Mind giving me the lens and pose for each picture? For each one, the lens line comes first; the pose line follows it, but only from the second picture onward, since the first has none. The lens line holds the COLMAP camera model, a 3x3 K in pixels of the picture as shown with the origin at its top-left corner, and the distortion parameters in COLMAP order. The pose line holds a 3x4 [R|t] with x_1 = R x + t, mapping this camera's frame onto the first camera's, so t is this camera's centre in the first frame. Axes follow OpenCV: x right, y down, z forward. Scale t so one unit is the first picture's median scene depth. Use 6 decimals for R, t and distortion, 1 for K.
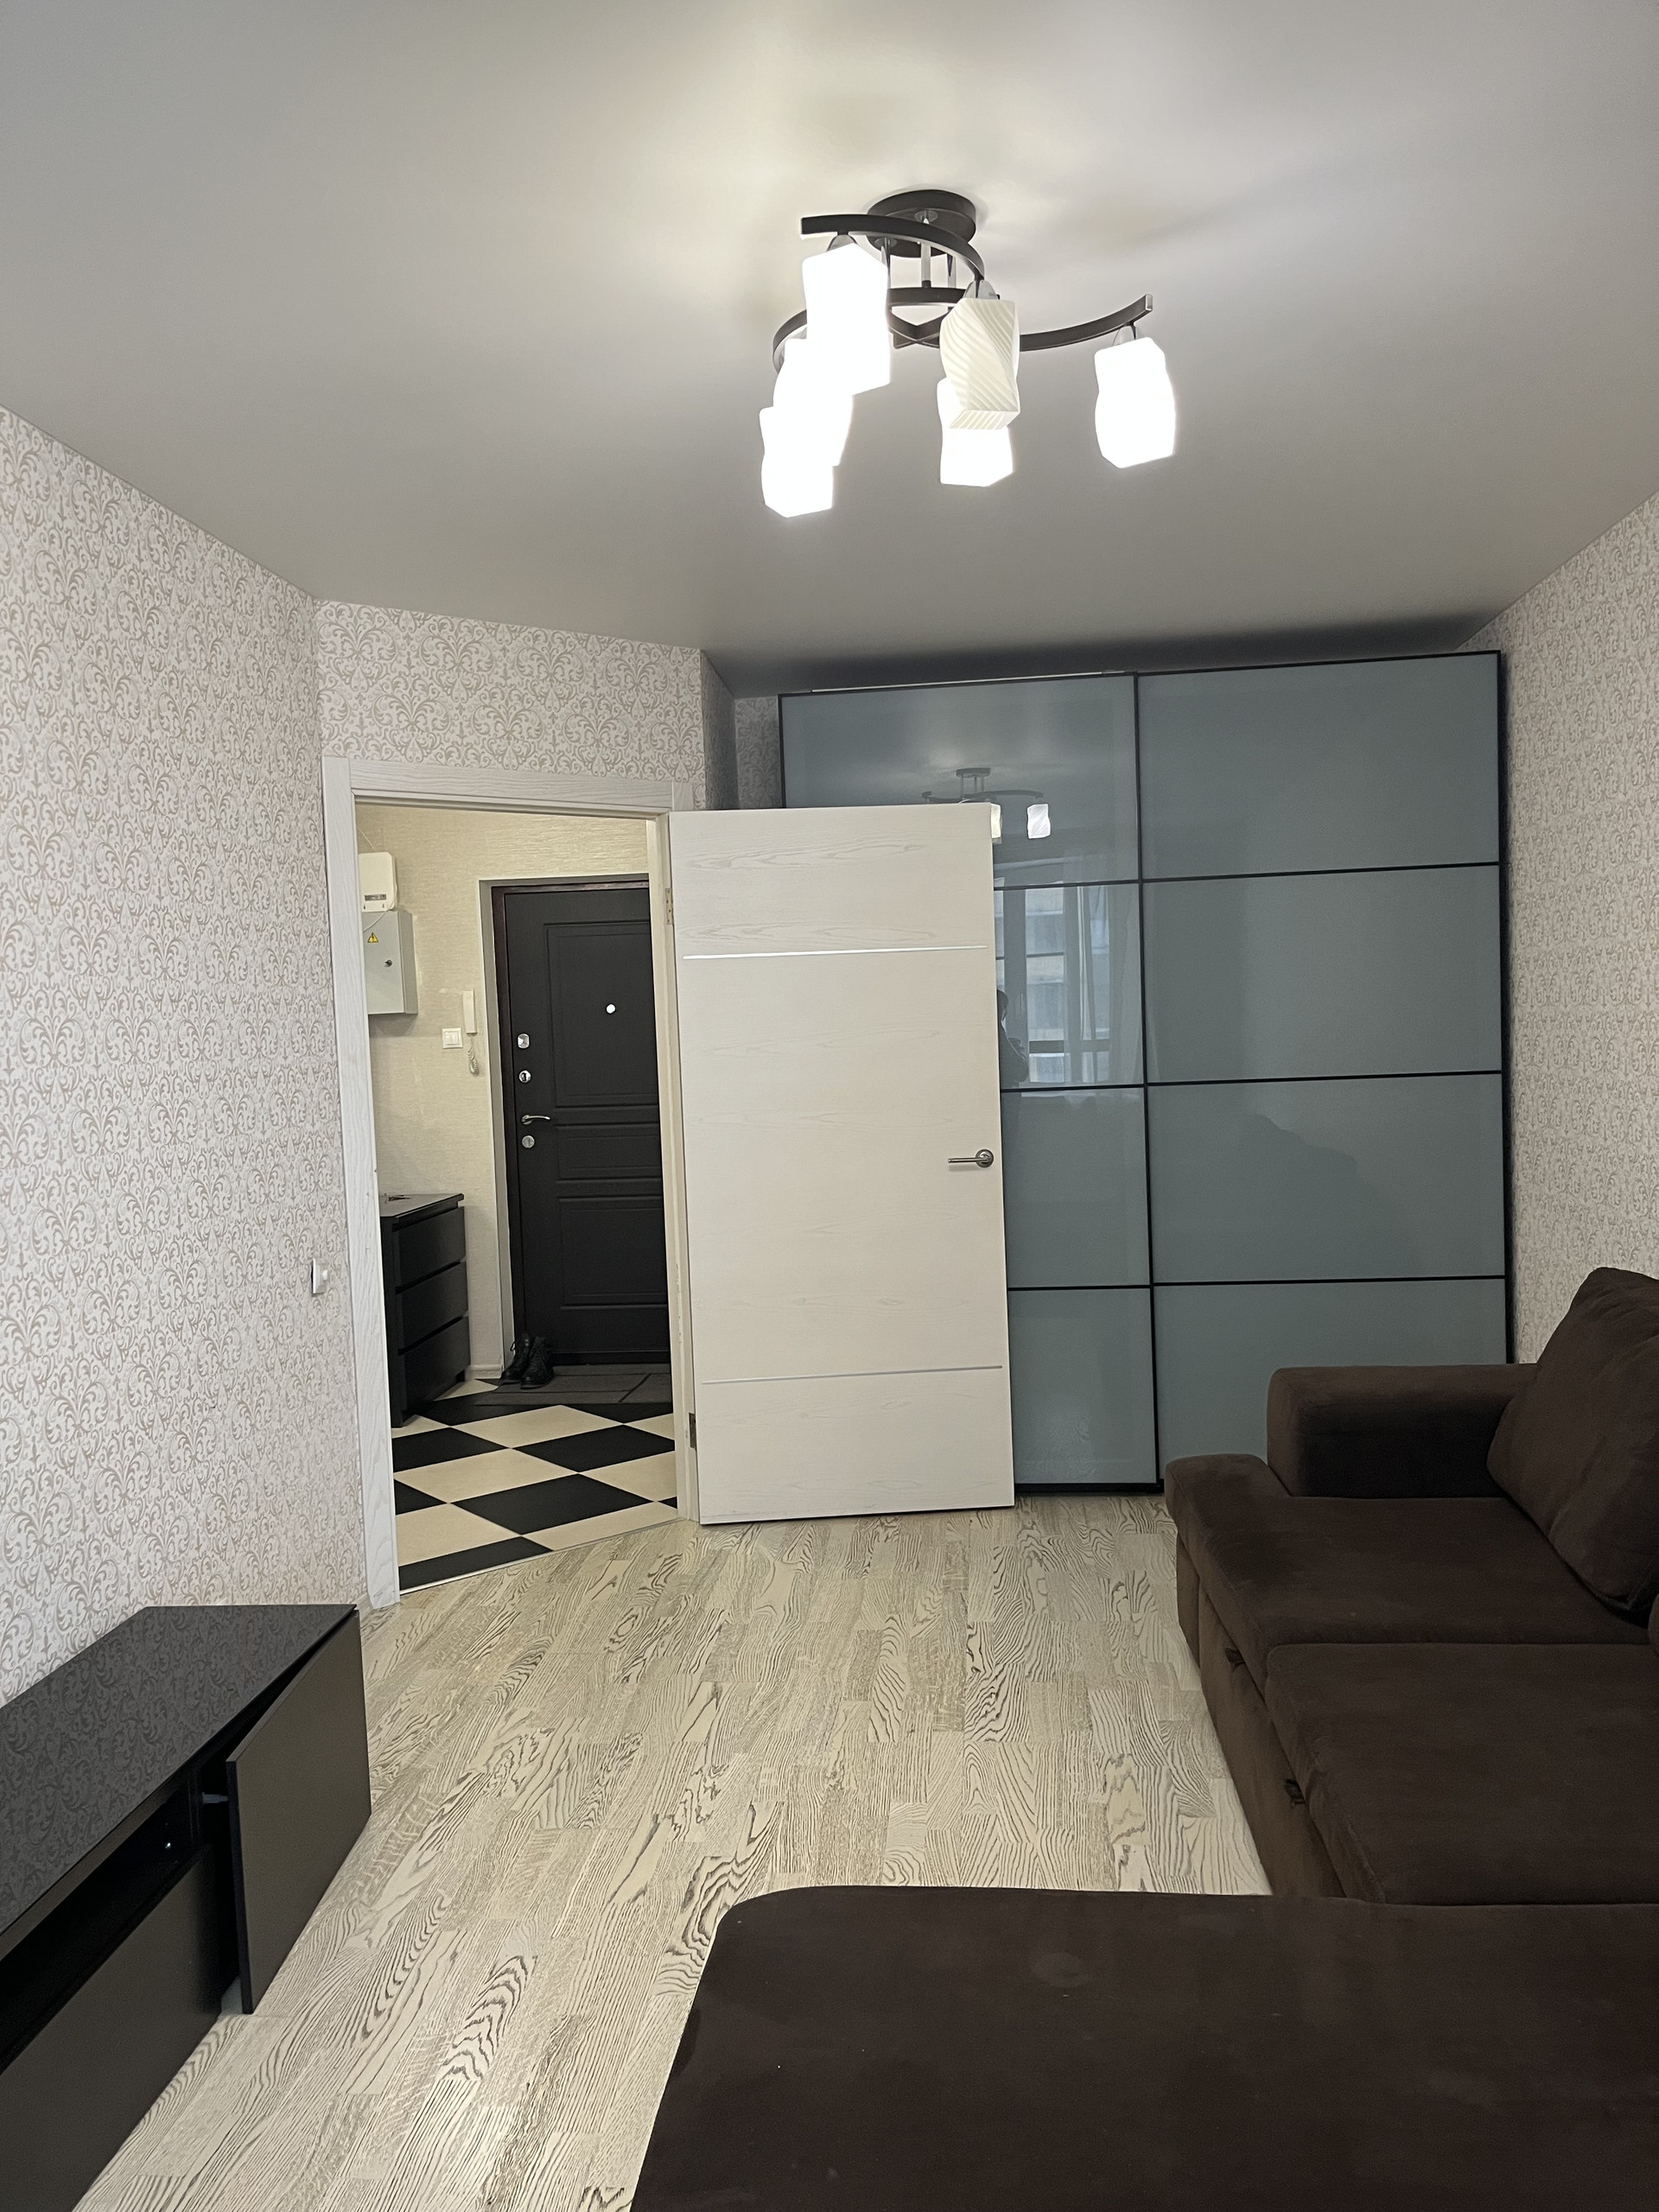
lens RADIAL K [[1709.1, 0, 827.1], [0, 1709.1, 1108.9], [0, 0, 1]] dist [0.029309, -0.006459]
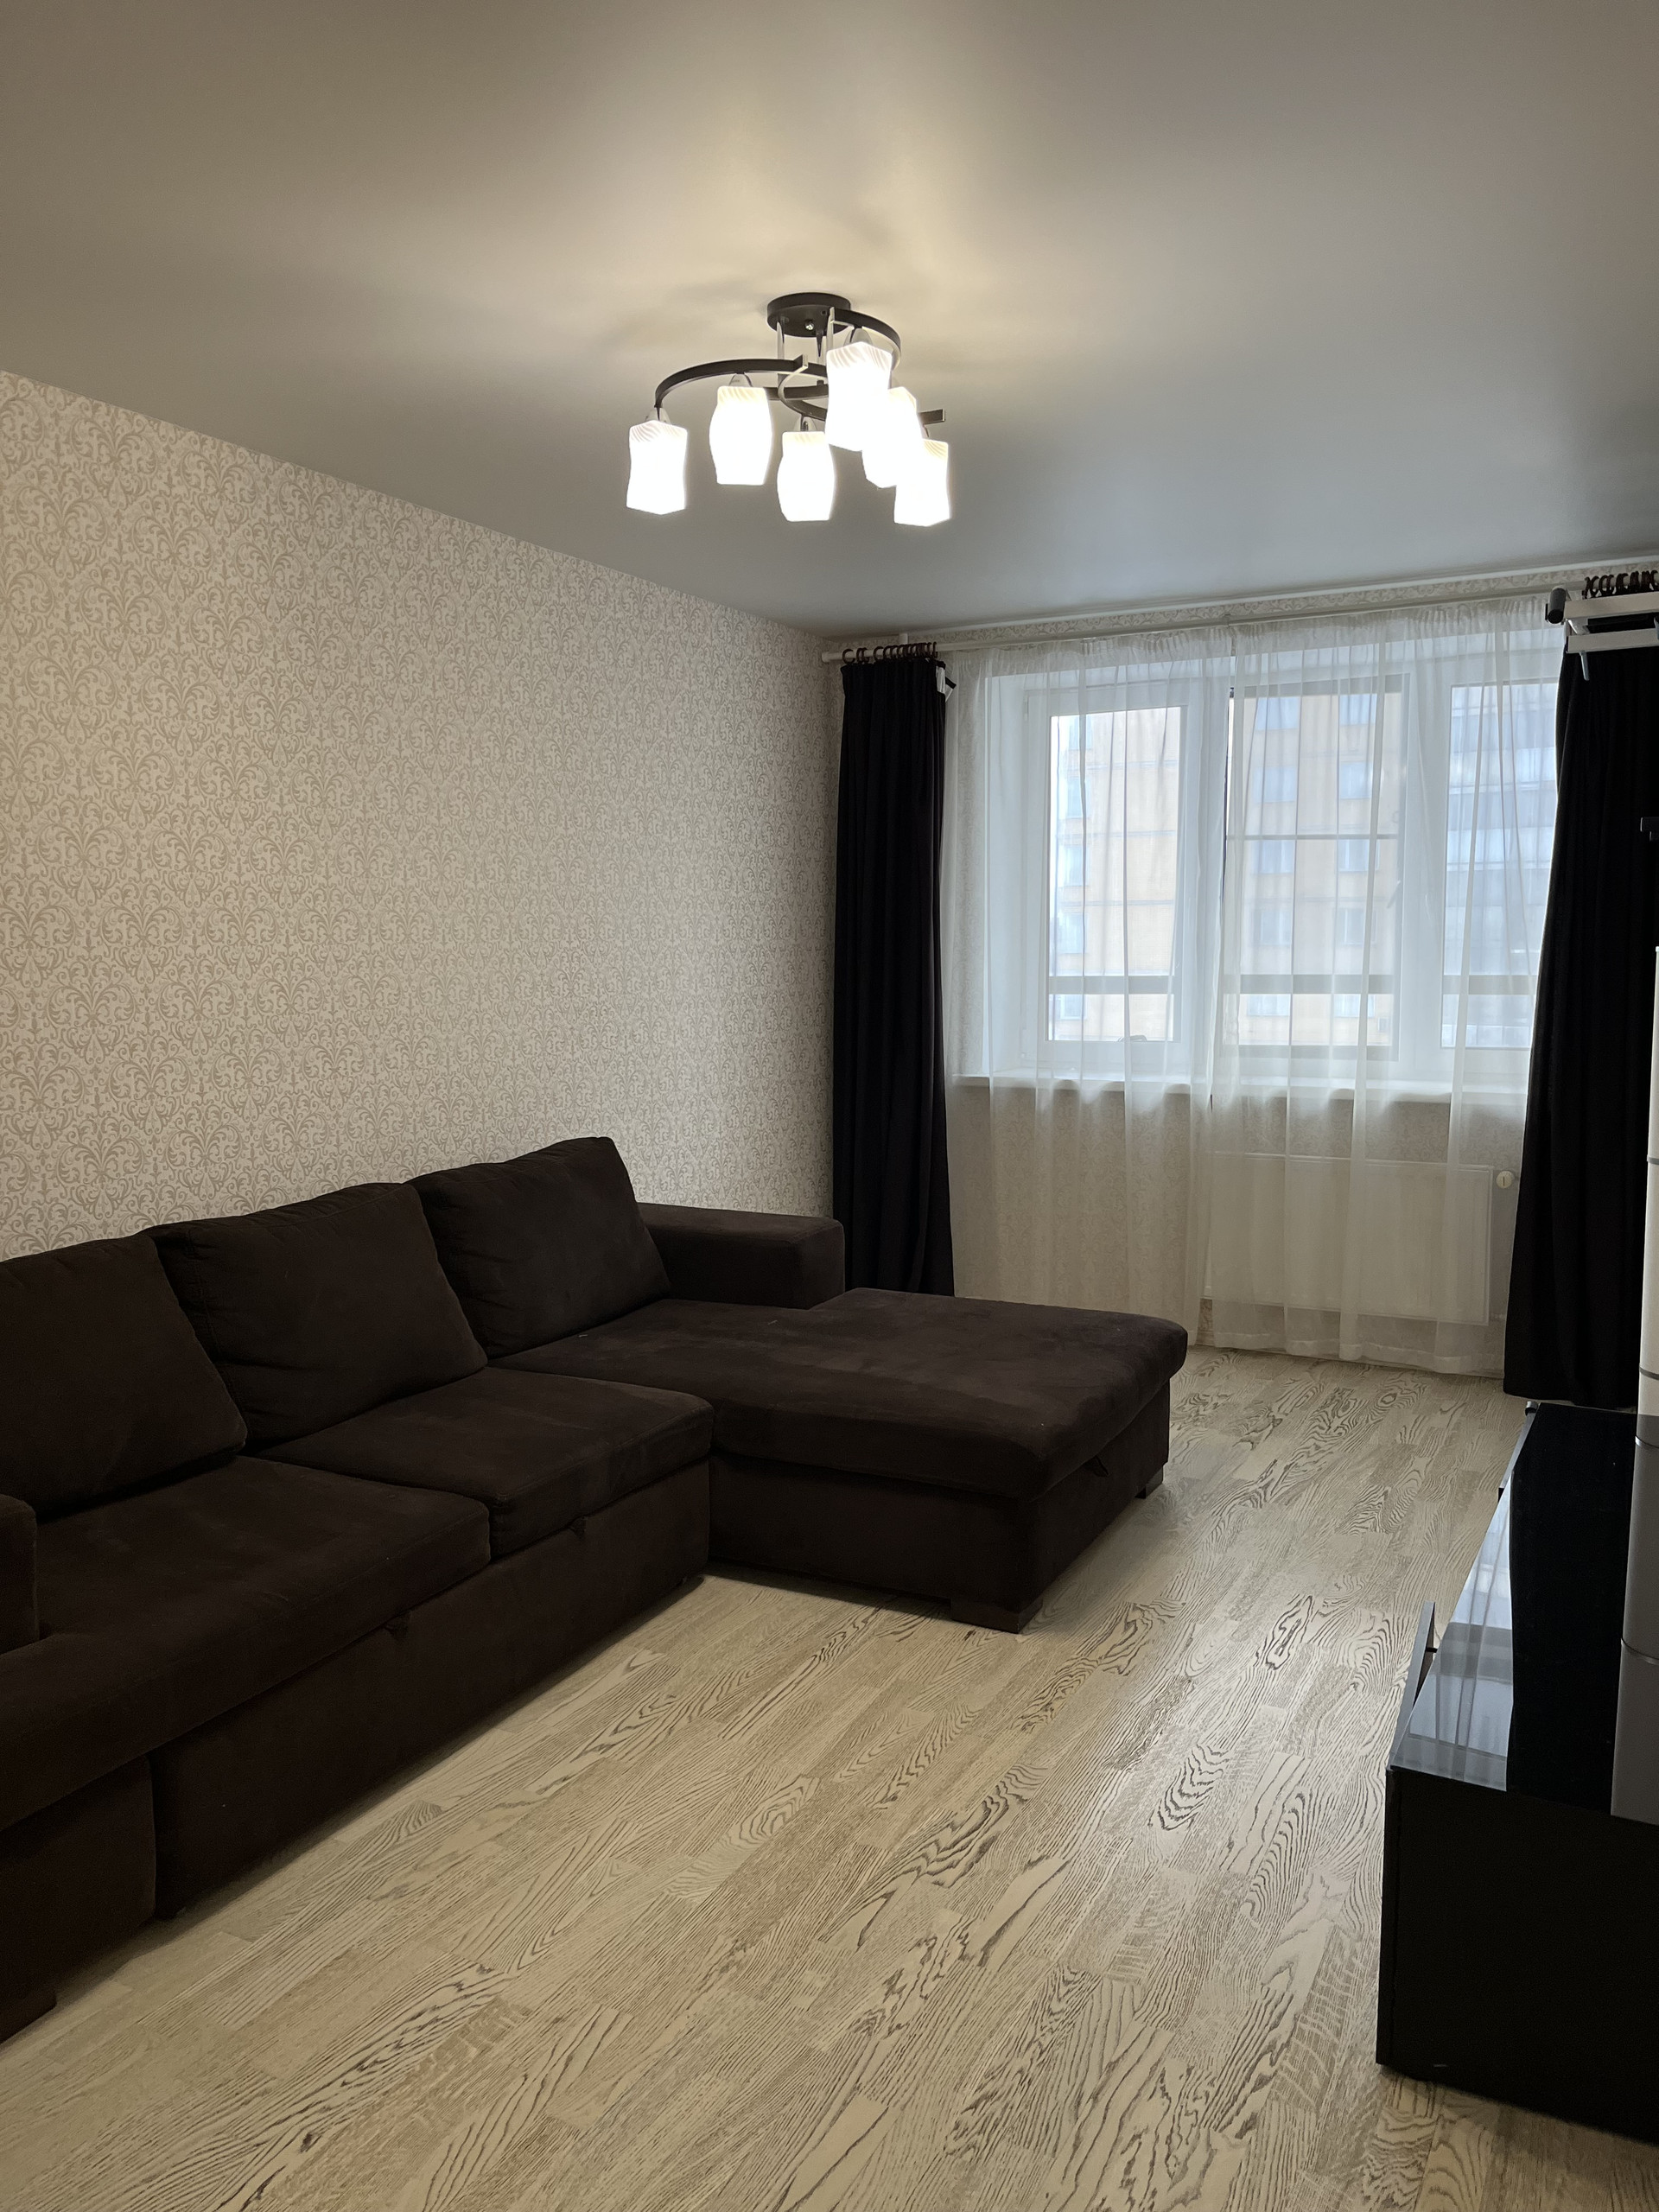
lens RADIAL K [[1709.1, 0, 824.5], [0, 1709.1, 1117.4], [0, 0, 1]] dist [0.029309, -0.006459]
pose [[-0.924184, 0.000182, 0.381949, -0.325502], [0.058286, 0.988355, 0.140560, -0.072075], [-0.377475, 0.152166, -0.913432, 1.658138]]
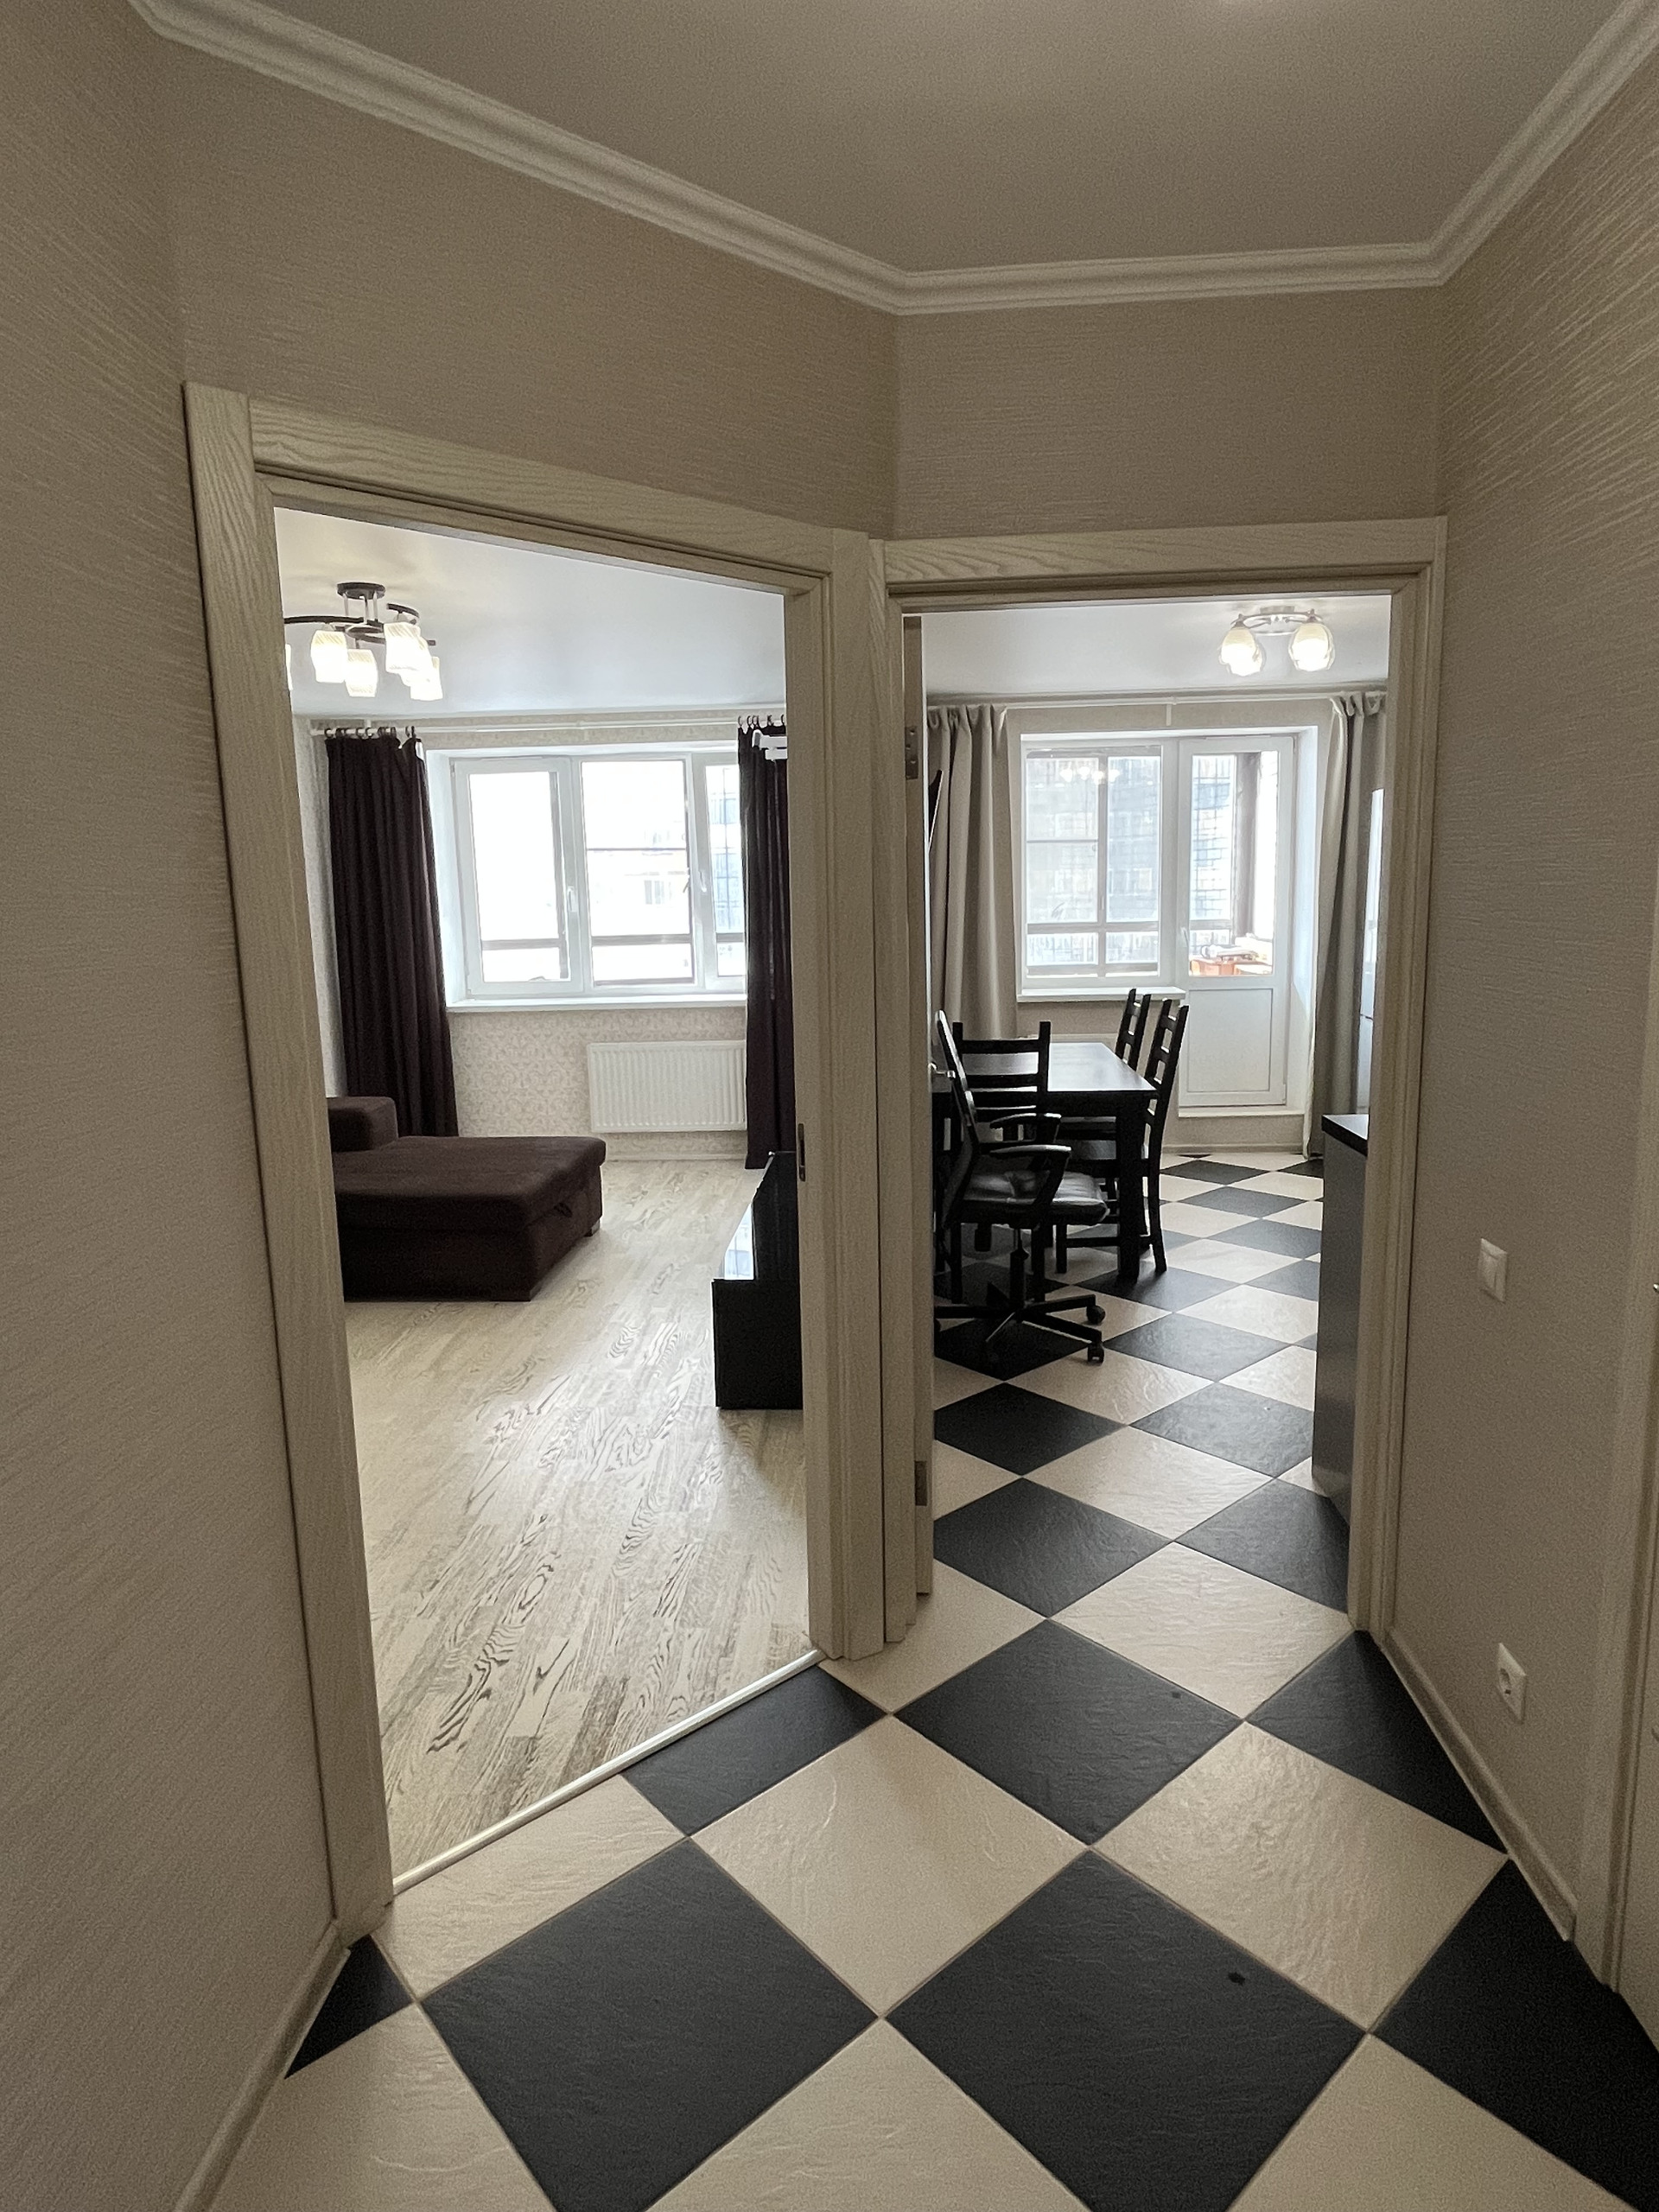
lens RADIAL K [[1295.4, 0, 817.8], [0, 1295.4, 1108.0], [0, 0, 1]] dist [-0.006668, -0.001294]
pose [[-0.997421, 0.069565, -0.017641, -0.358738], [0.064114, 0.974174, 0.216504, -0.116035], [0.032247, 0.214815, -0.976122, 2.124550]]
